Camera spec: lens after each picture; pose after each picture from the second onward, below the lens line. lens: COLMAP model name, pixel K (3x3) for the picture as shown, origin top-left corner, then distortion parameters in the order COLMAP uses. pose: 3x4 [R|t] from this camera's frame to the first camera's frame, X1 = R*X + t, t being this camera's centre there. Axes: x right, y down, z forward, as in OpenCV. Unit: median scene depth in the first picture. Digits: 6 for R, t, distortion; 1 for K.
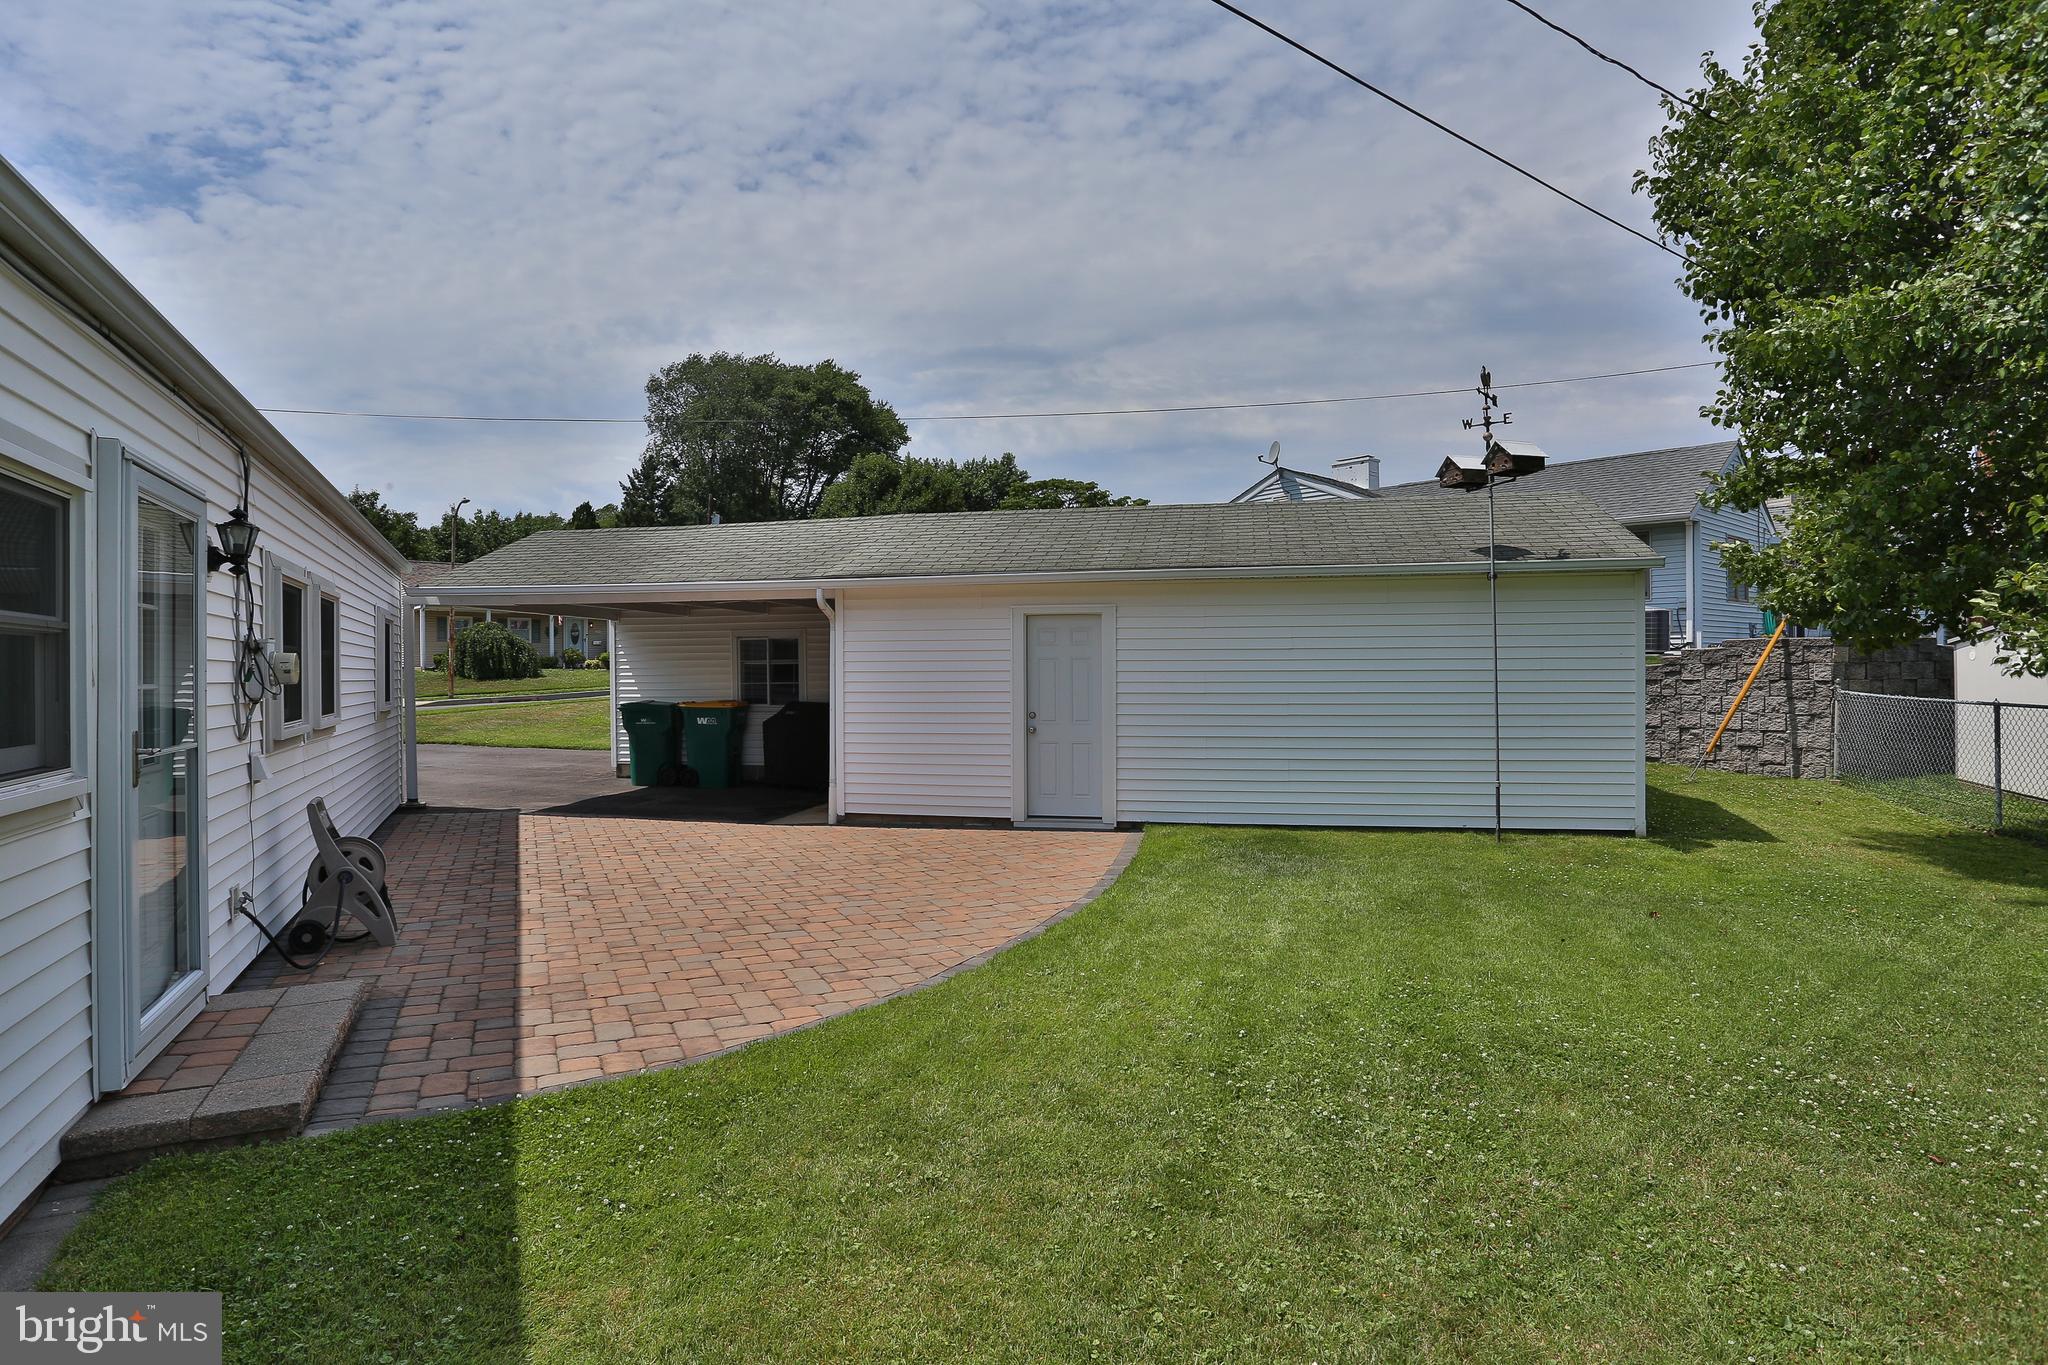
lens RADIAL K [[1070.4, 0, 1003.0], [0, 1070.4, 675.9], [0, 0, 1]] dist [-0.053500, 0.017893]
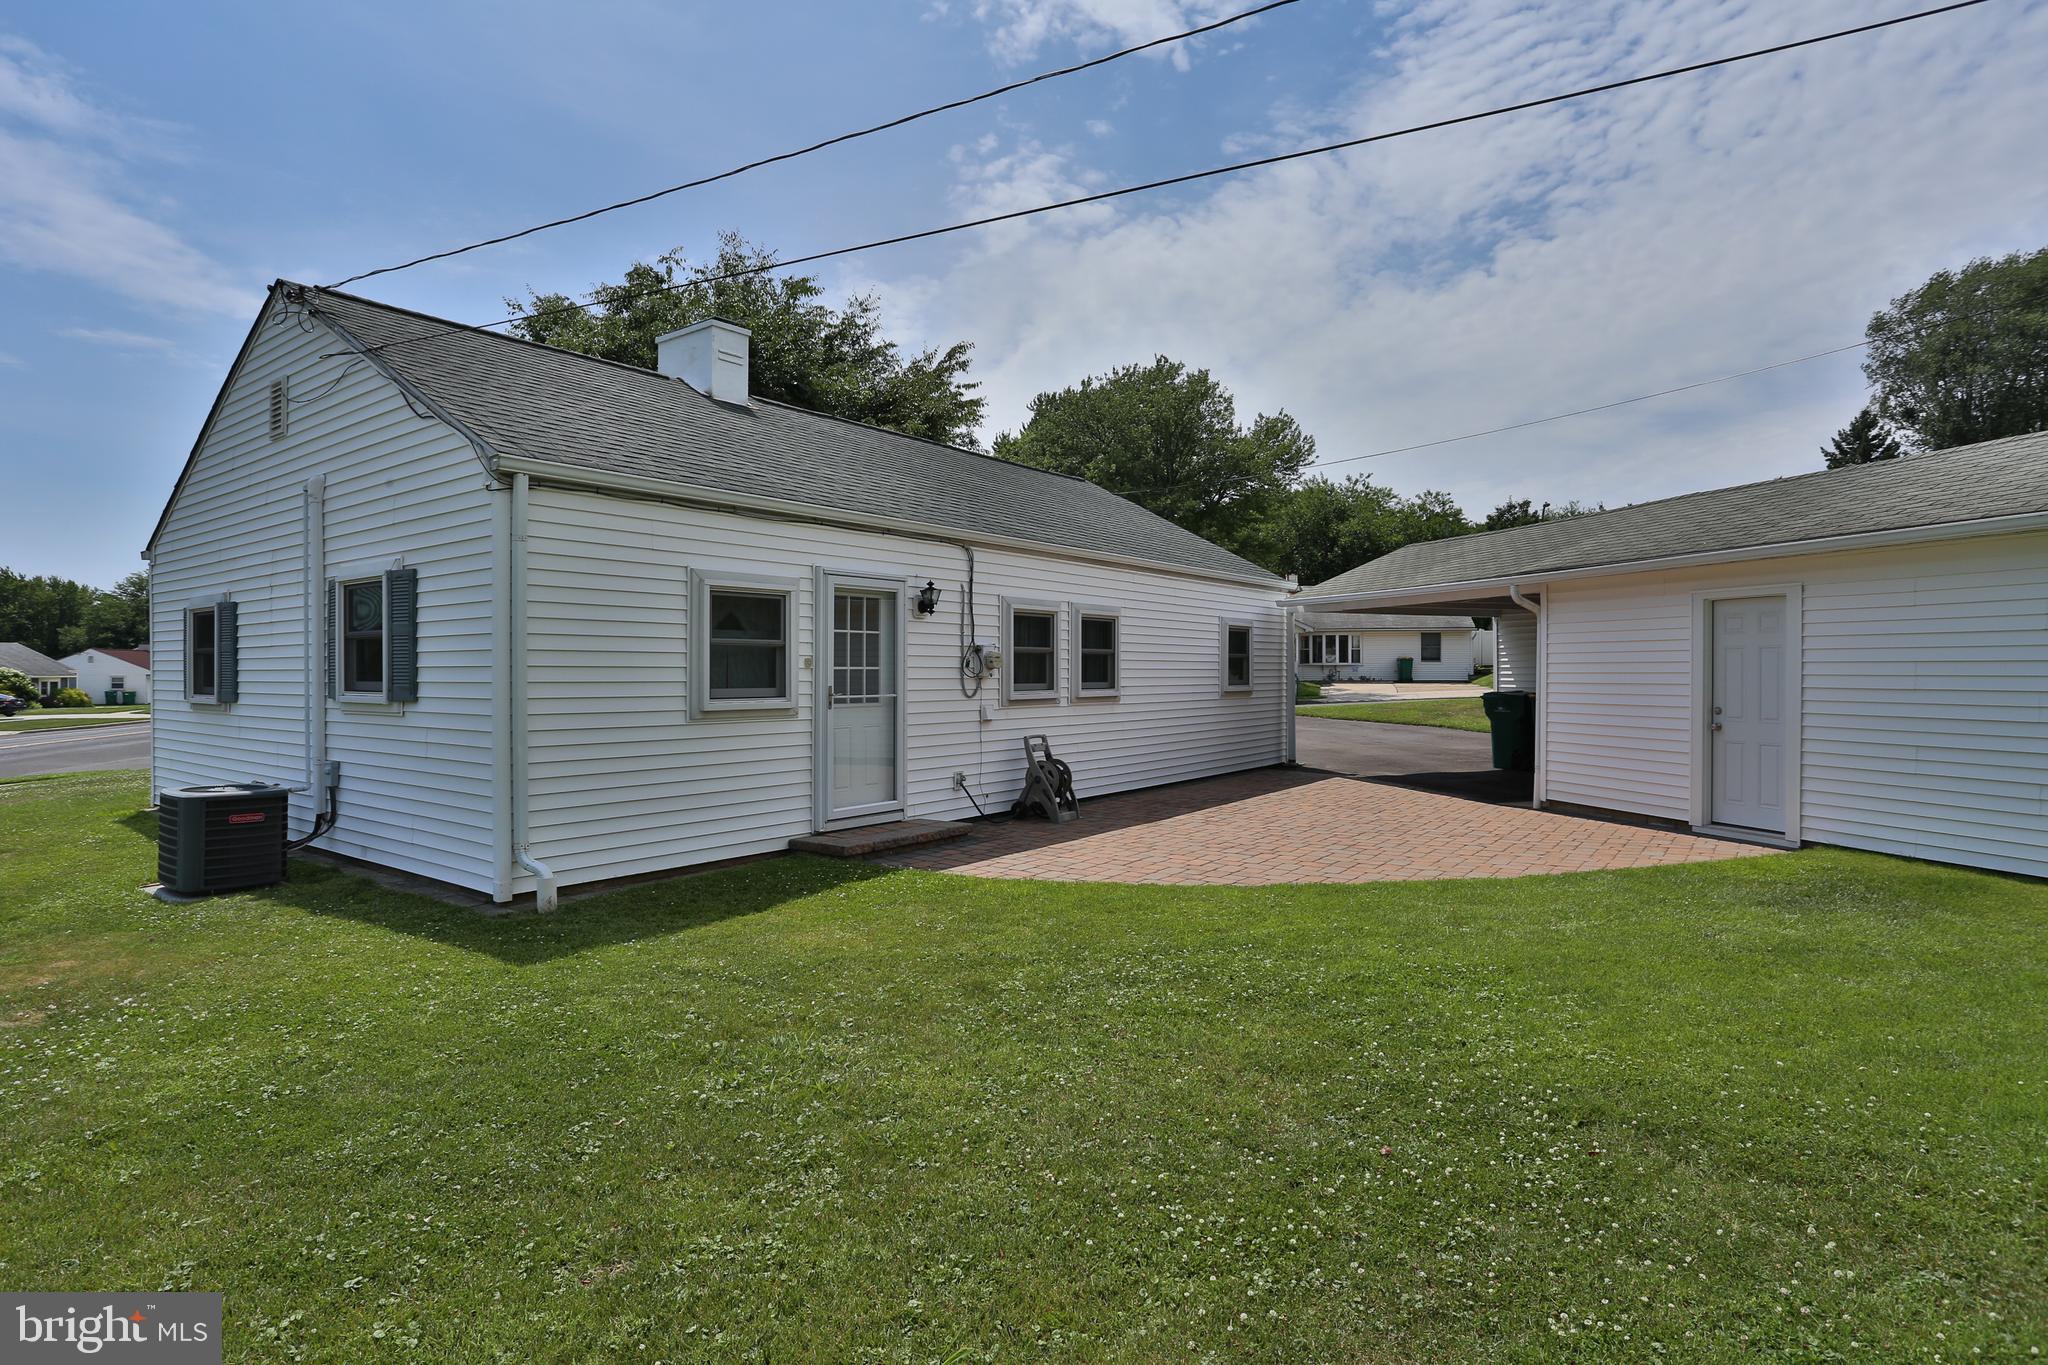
lens RADIAL K [[1070.4, 0, 1017.9], [0, 1070.4, 682.8], [0, 0, 1]] dist [-0.053500, 0.017893]
pose [[0.482928, 0.014174, -0.875546, 0.498811], [-0.004112, 0.999895, 0.013919, 0.003075], [0.875651, -0.003121, 0.482935, 0.057075]]
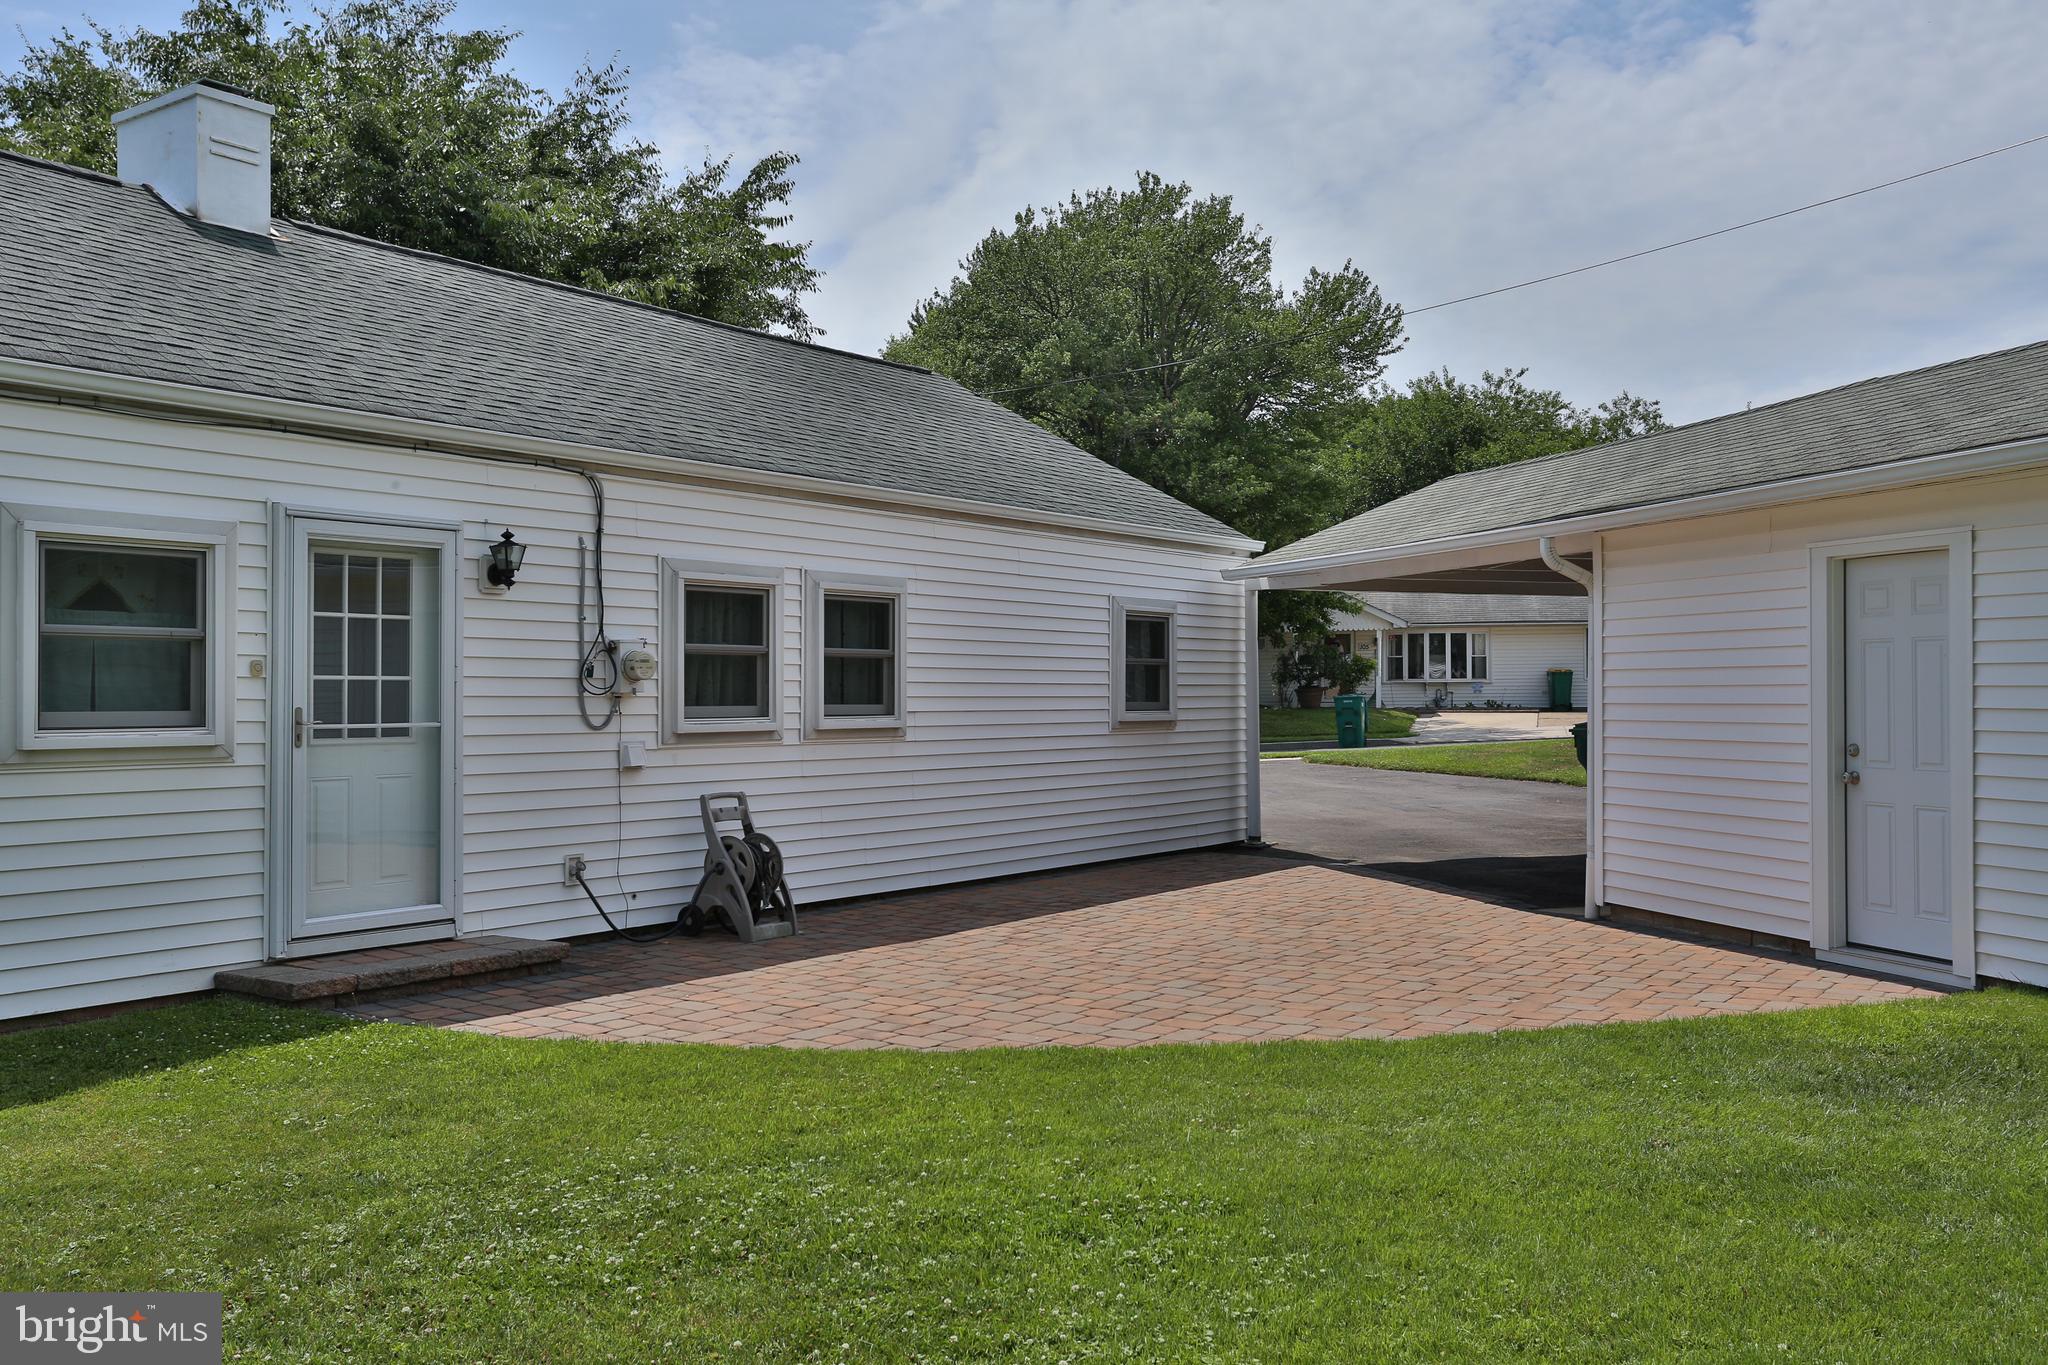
lens RADIAL K [[1734.9, 0, 1031.3], [0, 1734.9, 691.9], [0, 0, 1]] dist [-0.004450, 0.029654]
pose [[0.491561, 0.002208, -0.870840, 0.548567], [-0.003237, 0.999995, 0.000708, 0.008730], [0.870837, 0.002471, 0.491565, 0.228793]]
